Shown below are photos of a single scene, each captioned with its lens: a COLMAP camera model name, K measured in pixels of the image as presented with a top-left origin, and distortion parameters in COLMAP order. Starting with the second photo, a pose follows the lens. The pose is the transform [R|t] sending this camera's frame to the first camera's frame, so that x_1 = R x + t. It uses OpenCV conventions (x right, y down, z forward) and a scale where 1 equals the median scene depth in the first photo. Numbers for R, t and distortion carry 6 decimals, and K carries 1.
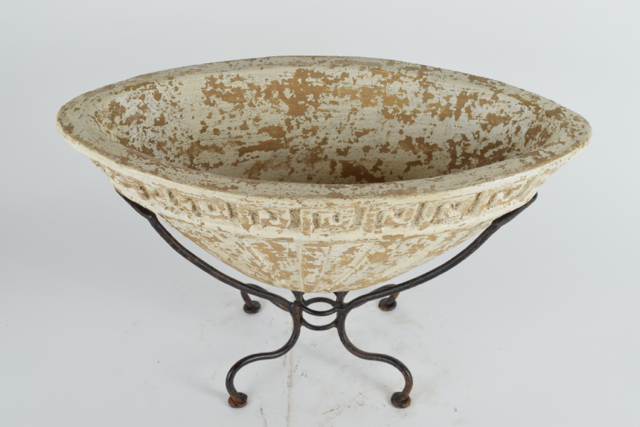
lens RADIAL K [[865.8, 0, 320.0], [0, 865.8, 213.5], [0, 0, 1]] dist [-0.061816, -0.076802]
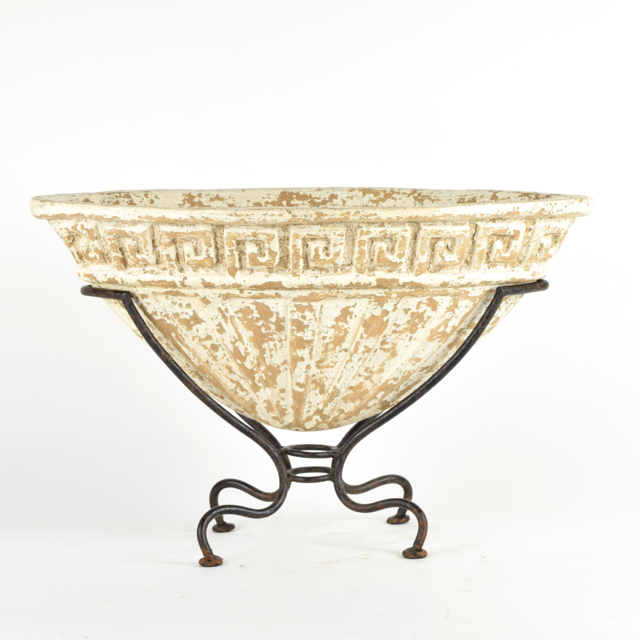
lens RADIAL K [[1904.3, 0, 320.0], [0, 1904.3, 320.0], [0, 0, 1]] dist [0.006381, -0.076283]
pose [[0.999705, -0.015576, 0.018629, -0.025897], [0.023067, 0.848820, -0.528178, 1.047647], [-0.007586, 0.528452, 0.848929, -0.670631]]
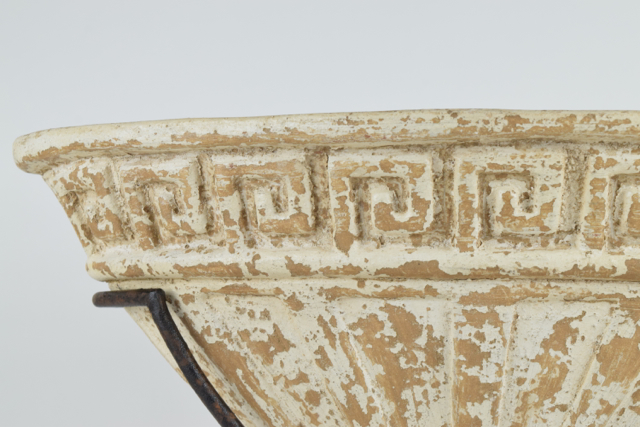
lens RADIAL K [[1430.1, 0, 320.0], [0, 1430.1, 213.5], [0, 0, 1]] dist [0.066016, 0.087315]
pose [[0.993288, -0.001157, -0.115659, -0.003586], [-0.078980, 0.723753, -0.685525, 0.507987], [0.084502, 0.690059, 0.718804, 0.358717]]
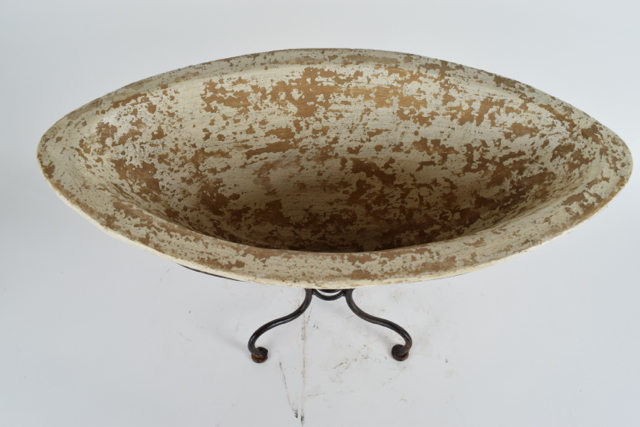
lens RADIAL K [[499.3, 0, 320.0], [0, 499.3, 213.5], [0, 0, 1]] dist [-0.103749, 0.008211]
pose [[0.999575, -0.020943, 0.020278, -0.025549], [0.013058, 0.943590, 0.330860, -0.198370], [-0.026063, -0.330455, 0.943462, 0.473252]]
